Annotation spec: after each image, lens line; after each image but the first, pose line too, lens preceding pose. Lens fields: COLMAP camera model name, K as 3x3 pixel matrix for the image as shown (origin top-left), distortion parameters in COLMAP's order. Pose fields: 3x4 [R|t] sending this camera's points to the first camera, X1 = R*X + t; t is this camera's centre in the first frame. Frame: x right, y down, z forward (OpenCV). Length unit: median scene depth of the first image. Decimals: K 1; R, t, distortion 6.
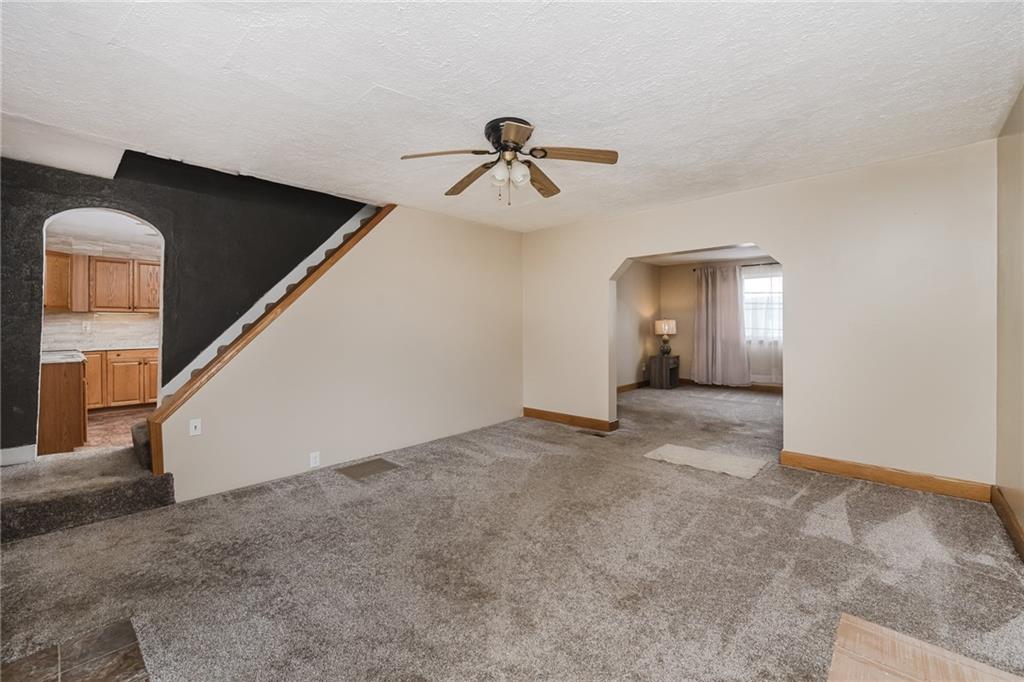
lens RADIAL K [[411.1, 0, 532.2], [0, 411.1, 319.1], [0, 0, 1]] dist [-0.001902, -0.001054]
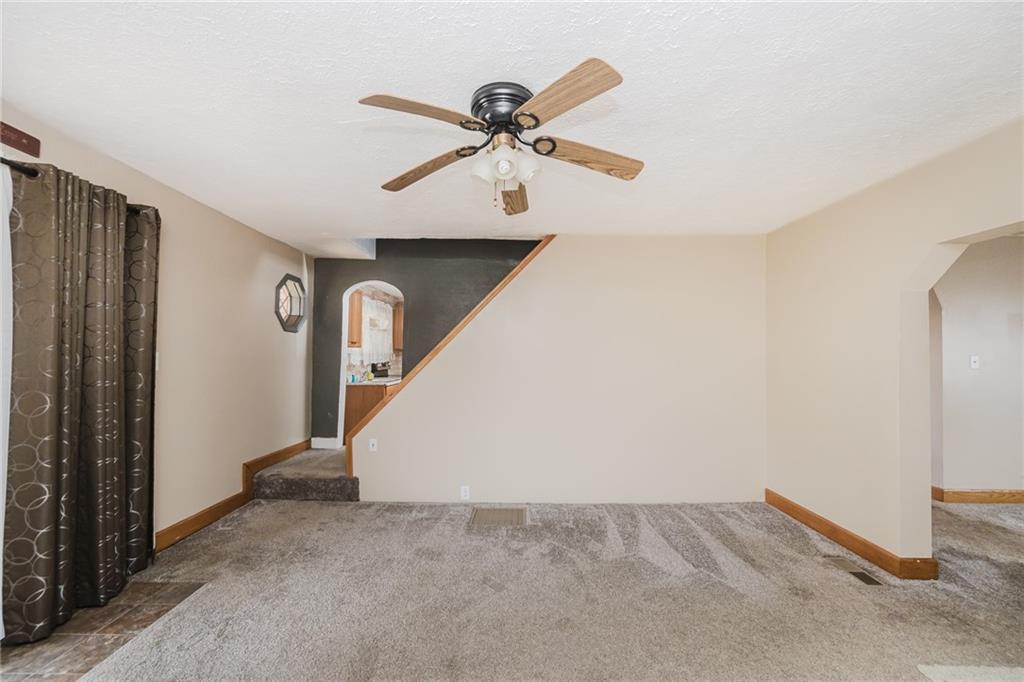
lens RADIAL K [[411.1, 0, 515.6], [0, 411.1, 342.6], [0, 0, 1]] dist [-0.001902, -0.001054]
pose [[0.668848, -0.013744, -0.743272, 0.317869], [0.001120, 0.999847, -0.017481, -0.023117], [0.743399, 0.010860, 0.668760, 0.354696]]
